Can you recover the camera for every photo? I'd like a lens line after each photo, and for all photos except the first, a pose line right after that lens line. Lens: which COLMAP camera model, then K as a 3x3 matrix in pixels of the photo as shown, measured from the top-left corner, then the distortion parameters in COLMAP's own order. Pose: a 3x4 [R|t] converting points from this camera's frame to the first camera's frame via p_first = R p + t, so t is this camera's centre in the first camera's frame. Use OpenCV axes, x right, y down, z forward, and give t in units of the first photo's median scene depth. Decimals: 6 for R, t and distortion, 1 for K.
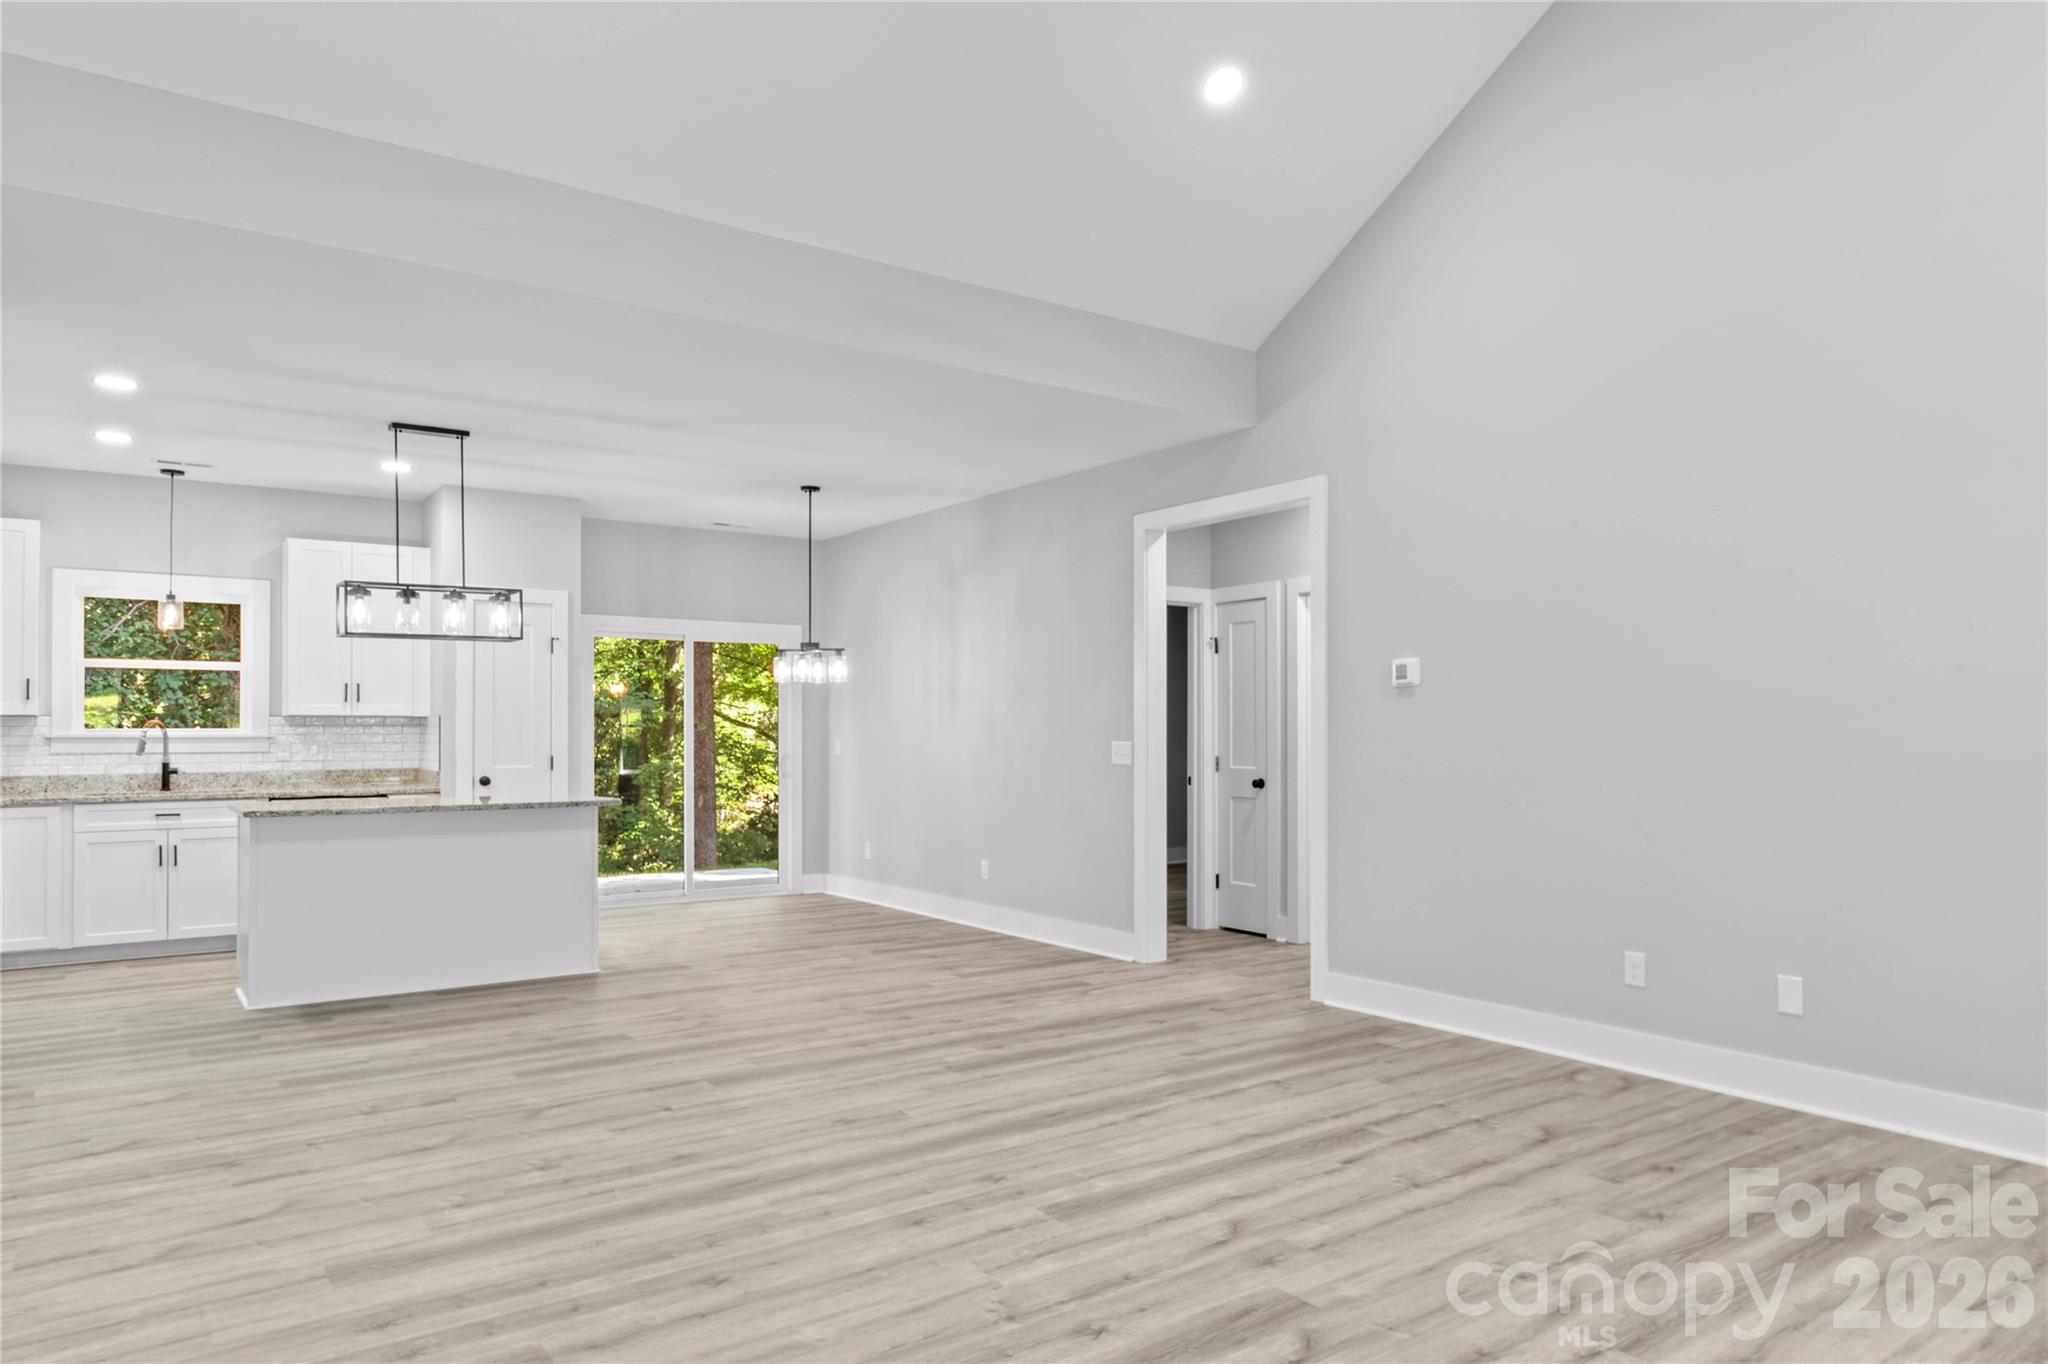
lens RADIAL K [[1373.7, 0, 1158.2], [0, 1373.7, 712.5], [0, 0, 1]] dist [0.004656, -0.009660]
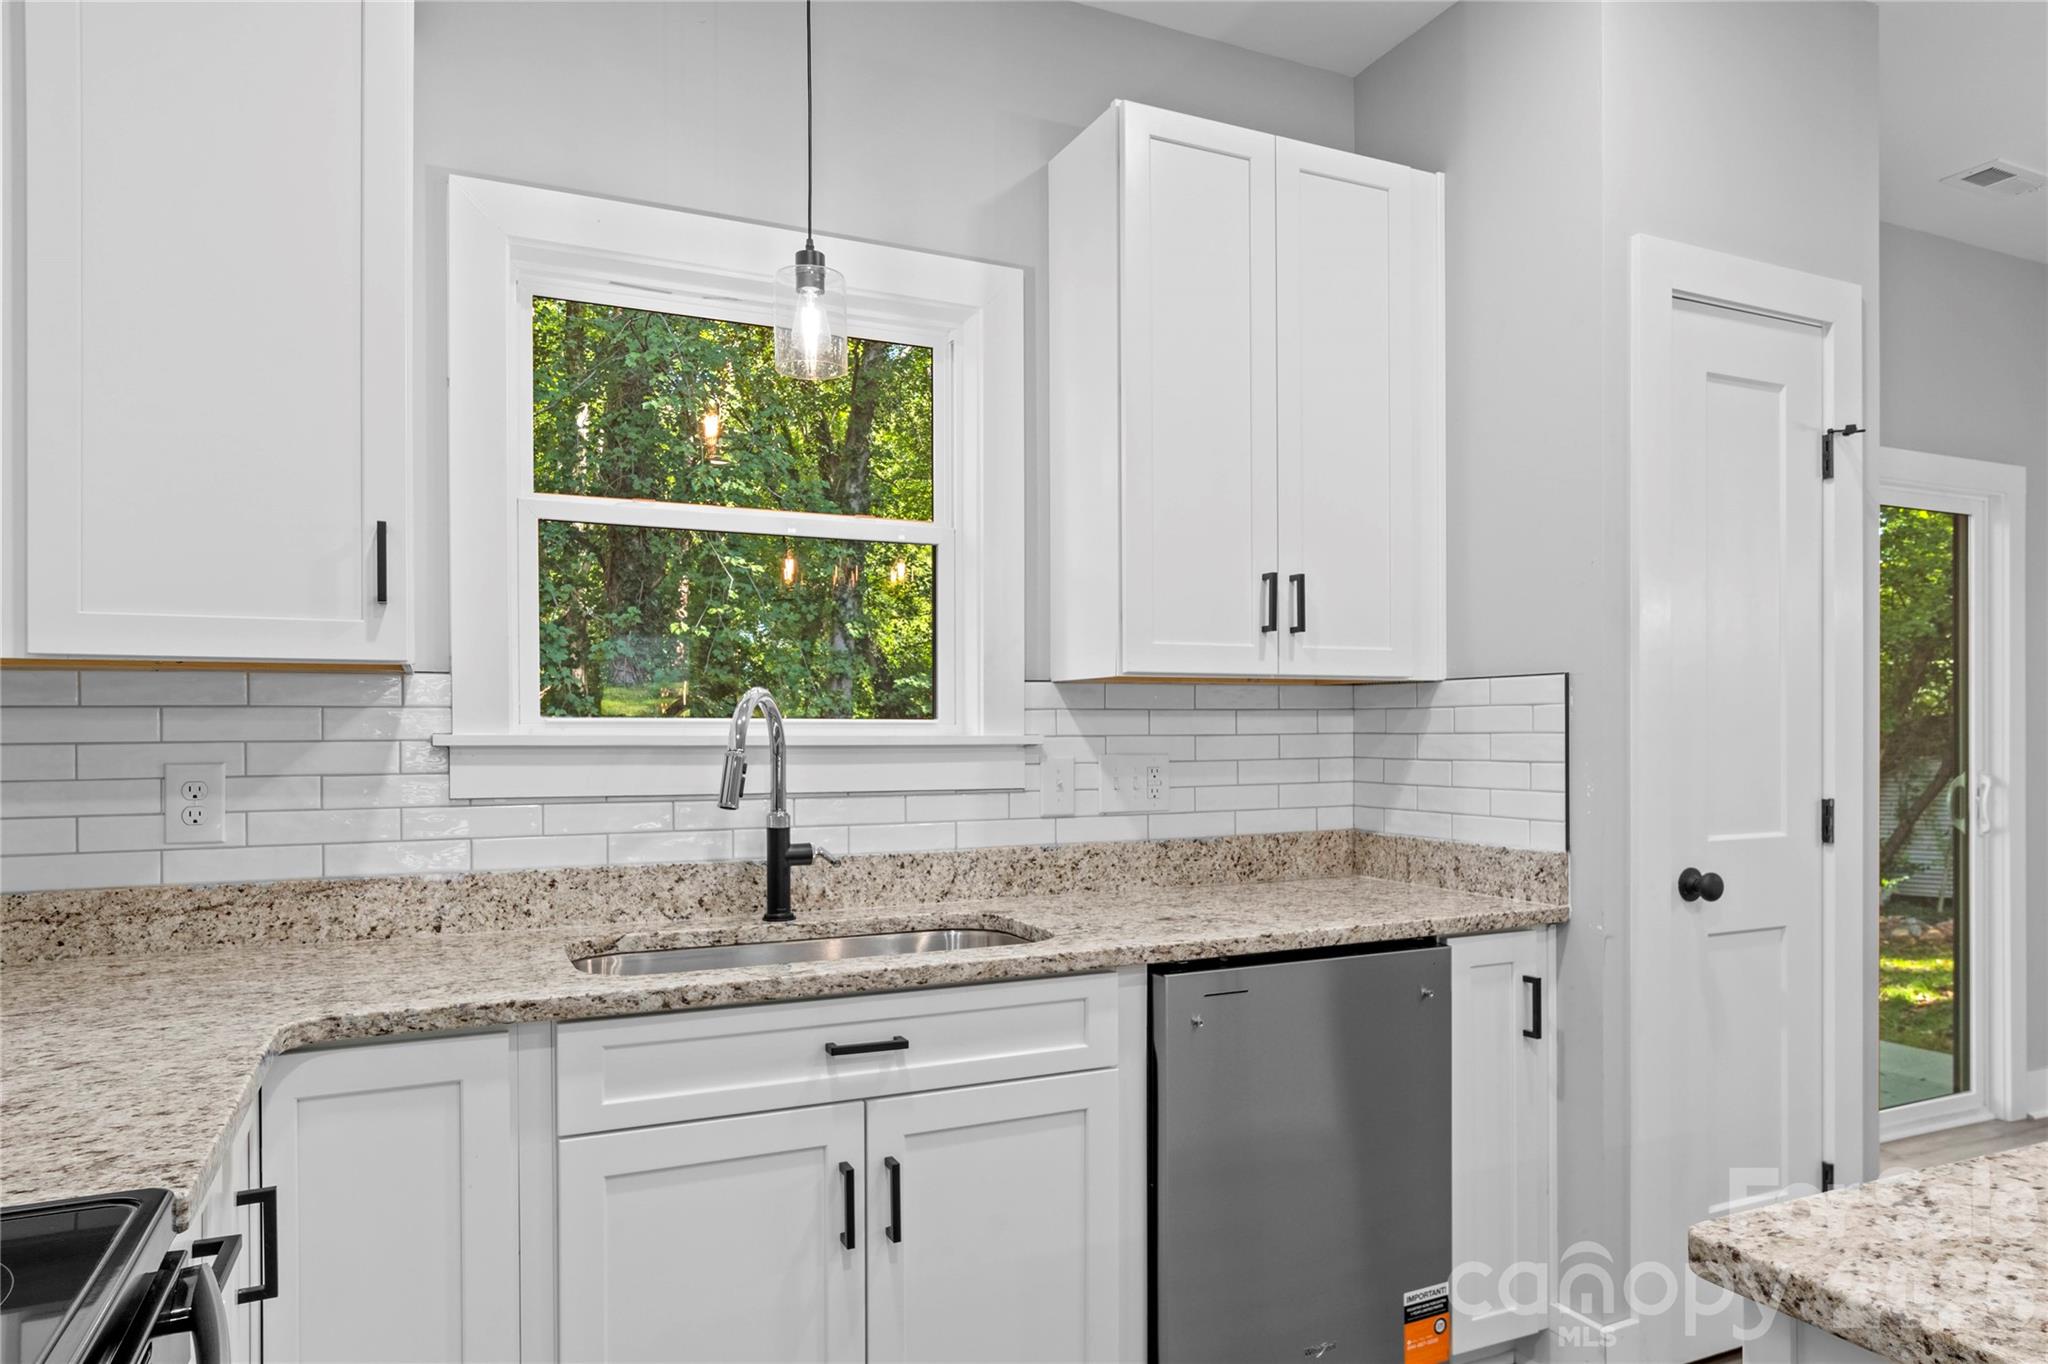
lens RADIAL K [[1286.1, 0, 1067.8], [0, 1286.1, 744.9], [0, 0, 1]] dist [-0.010898, 0.001654]
pose [[0.981678, -0.003071, -0.190521, -0.603805], [0.006253, 0.999851, 0.016102, 0.013878], [0.190443, -0.016998, 0.981551, 0.729915]]
